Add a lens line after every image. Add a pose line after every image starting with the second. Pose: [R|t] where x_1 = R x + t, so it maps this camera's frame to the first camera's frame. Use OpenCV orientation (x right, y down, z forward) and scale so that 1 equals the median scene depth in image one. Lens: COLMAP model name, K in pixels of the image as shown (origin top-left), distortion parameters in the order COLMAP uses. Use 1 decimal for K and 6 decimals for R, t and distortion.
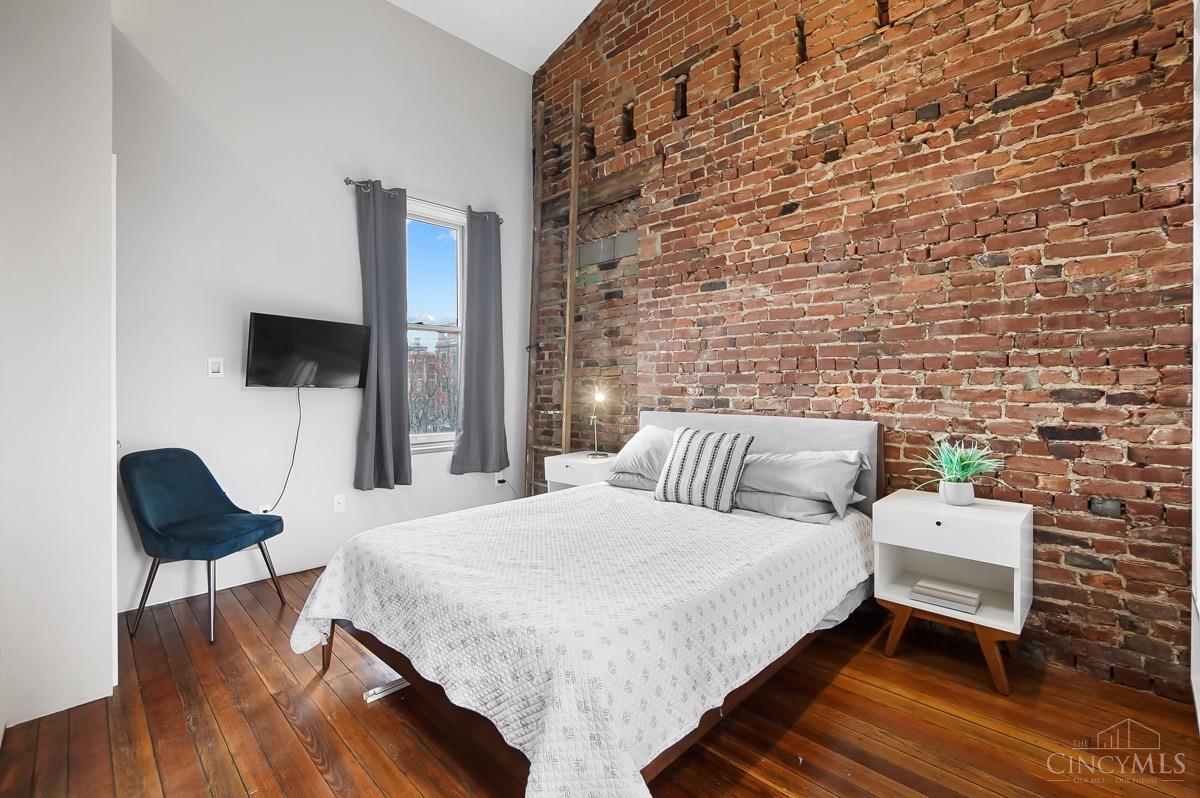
lens RADIAL K [[524.9, 0, 600.0], [0, 524.9, 390.5], [0, 0, 1]] dist [-0.003637, -0.001076]
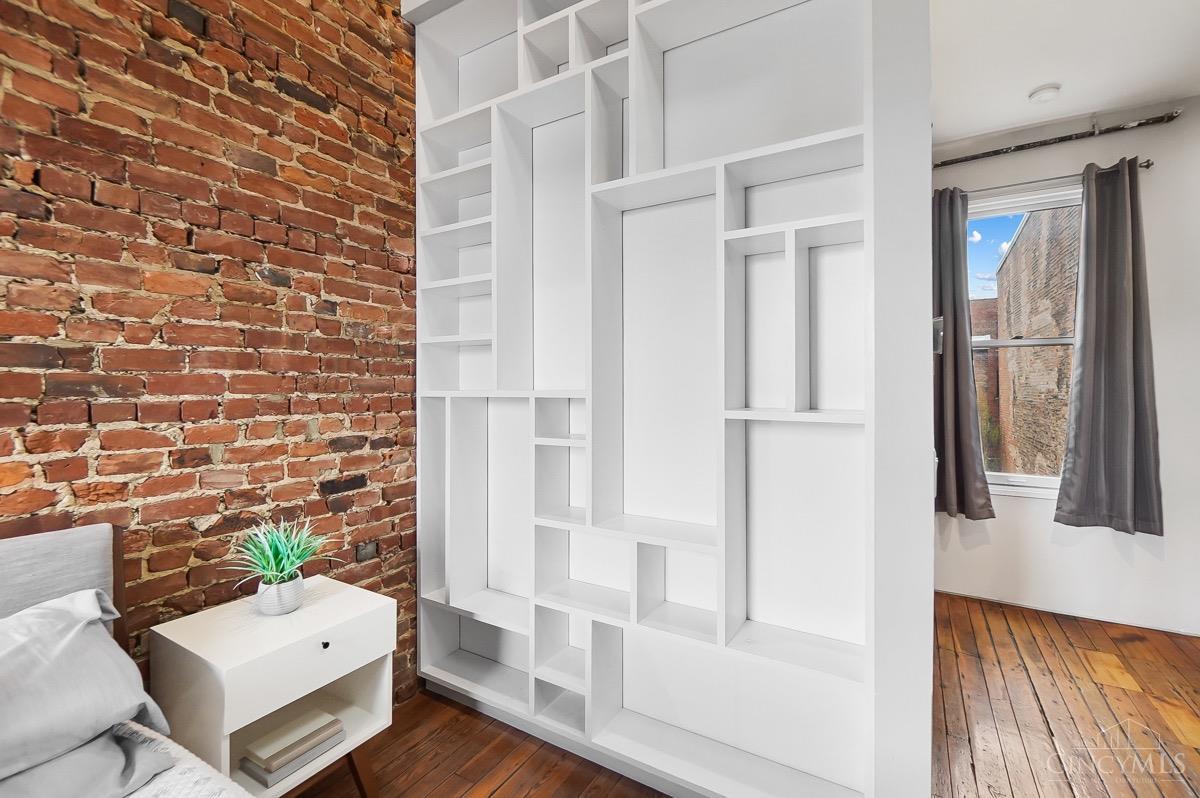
lens RADIAL K [[524.9, 0, 597.0], [0, 524.9, 387.5], [0, 0, 1]] dist [-0.003637, -0.001076]
pose [[-0.238942, 0.002444, 0.971031, -0.095255], [0.010850, 0.999941, 0.000153, -0.066873], [-0.970973, 0.010573, -0.238954, 0.600536]]
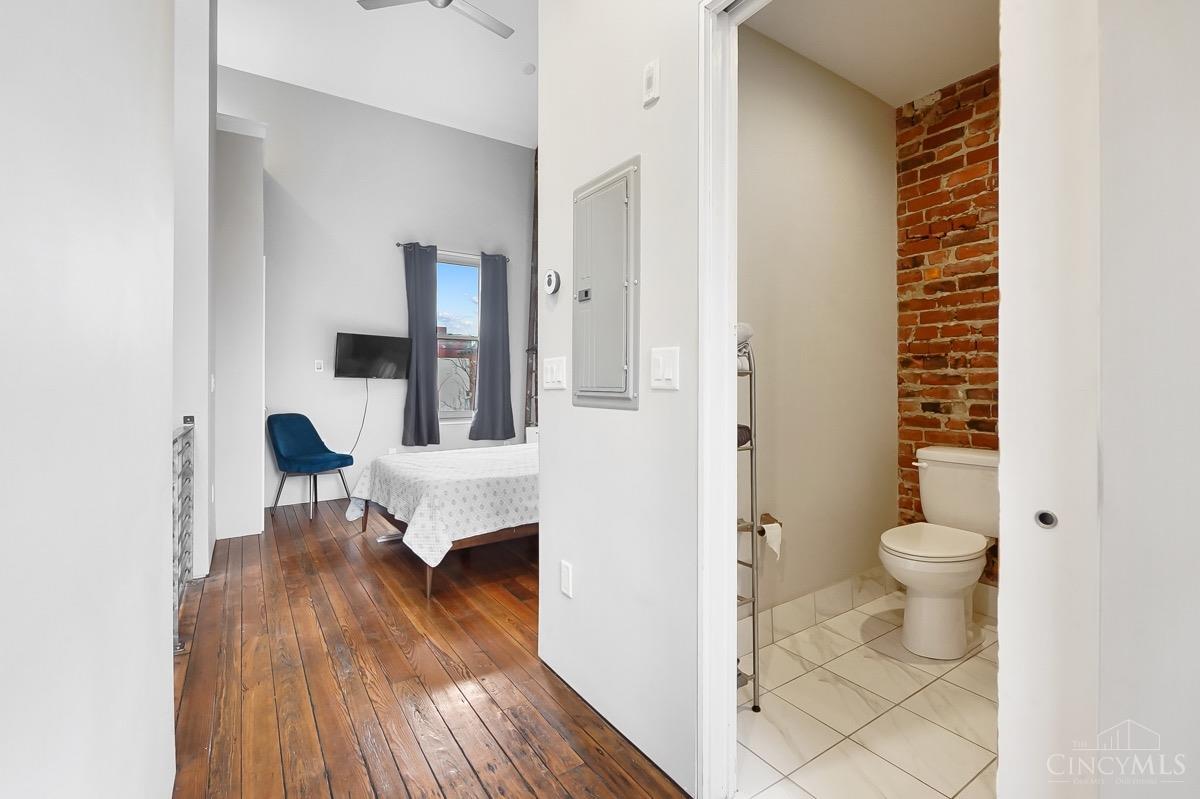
lens RADIAL K [[524.9, 0, 598.2], [0, 524.9, 391.0], [0, 0, 1]] dist [-0.003637, -0.001076]
pose [[0.981208, 0.003345, -0.192924, 0.476765], [-0.003508, 0.999994, -0.000501, 0.035093], [0.192922, 0.001168, 0.981213, -0.478247]]
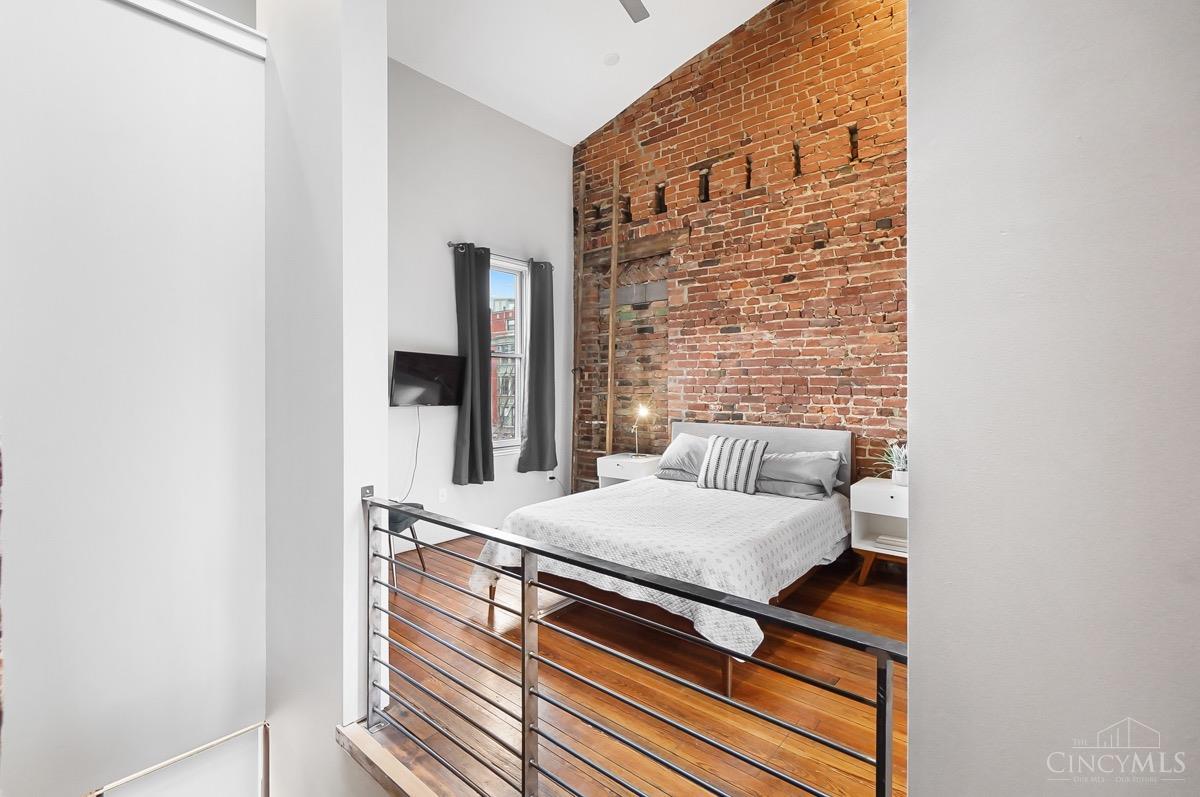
lens RADIAL K [[524.9, 0, 601.9], [0, 524.9, 389.1], [0, 0, 1]] dist [-0.003637, -0.001076]
pose [[0.996912, 0.000639, 0.078528, -0.259280], [-0.000275, 0.999989, -0.004642, -0.047742], [-0.078530, 0.004606, 0.996901, -0.376456]]
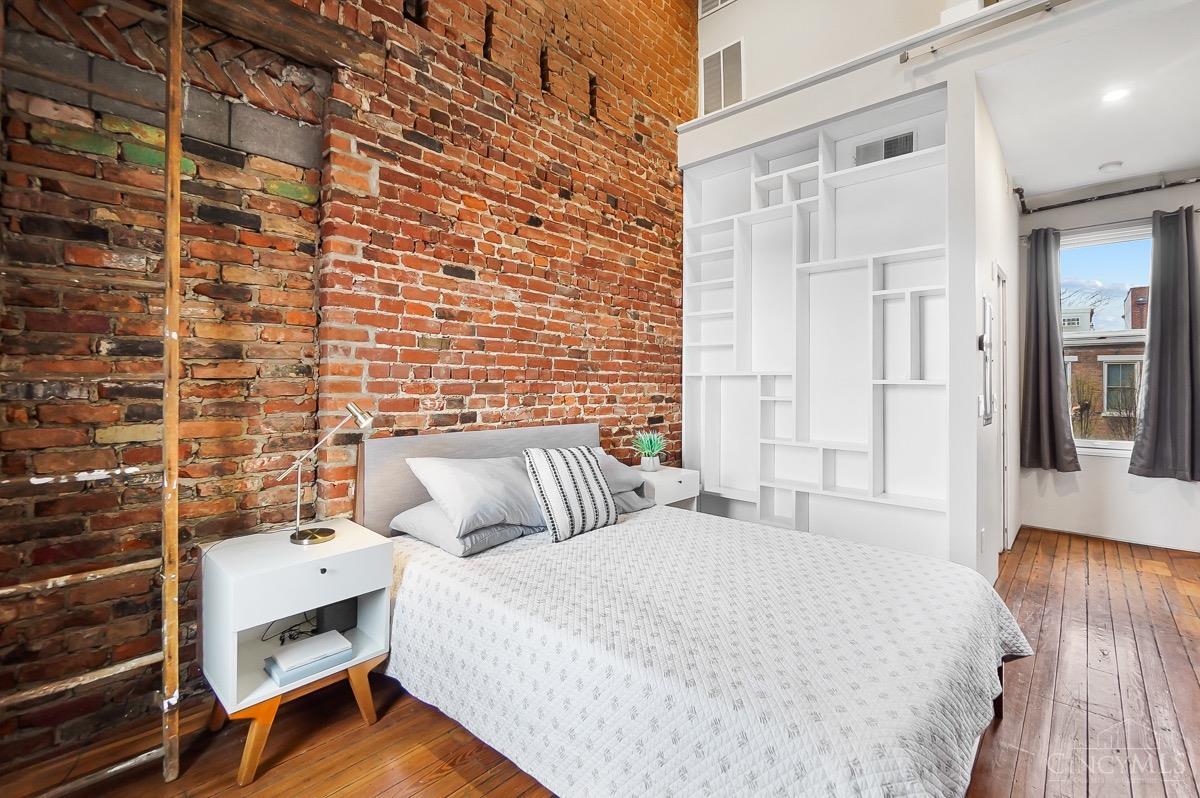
lens RADIAL K [[524.9, 0, 598.3], [0, 524.9, 376.9], [0, 0, 1]] dist [-0.003637, -0.001076]
pose [[-0.033765, 0.014281, 0.999328, -0.698189], [0.002402, 0.999896, -0.014208, -0.031901], [-0.999427, 0.001920, -0.033796, 0.966861]]
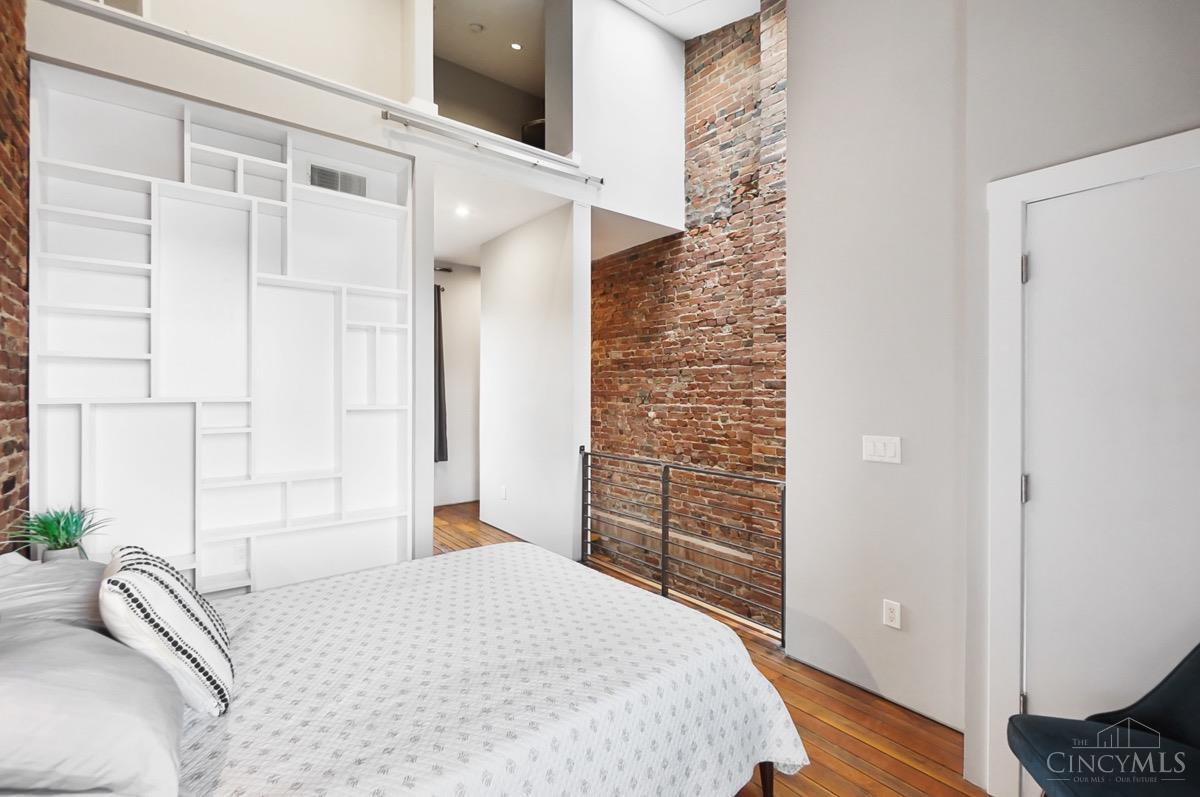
lens RADIAL K [[524.9, 0, 590.2], [0, 524.9, 394.5], [0, 0, 1]] dist [-0.003637, -0.001076]
pose [[-0.990209, -0.000902, 0.139587, -0.286058], [0.001374, 0.999868, 0.016211, -0.084676], [-0.139583, 0.016244, -0.990077, 1.419043]]
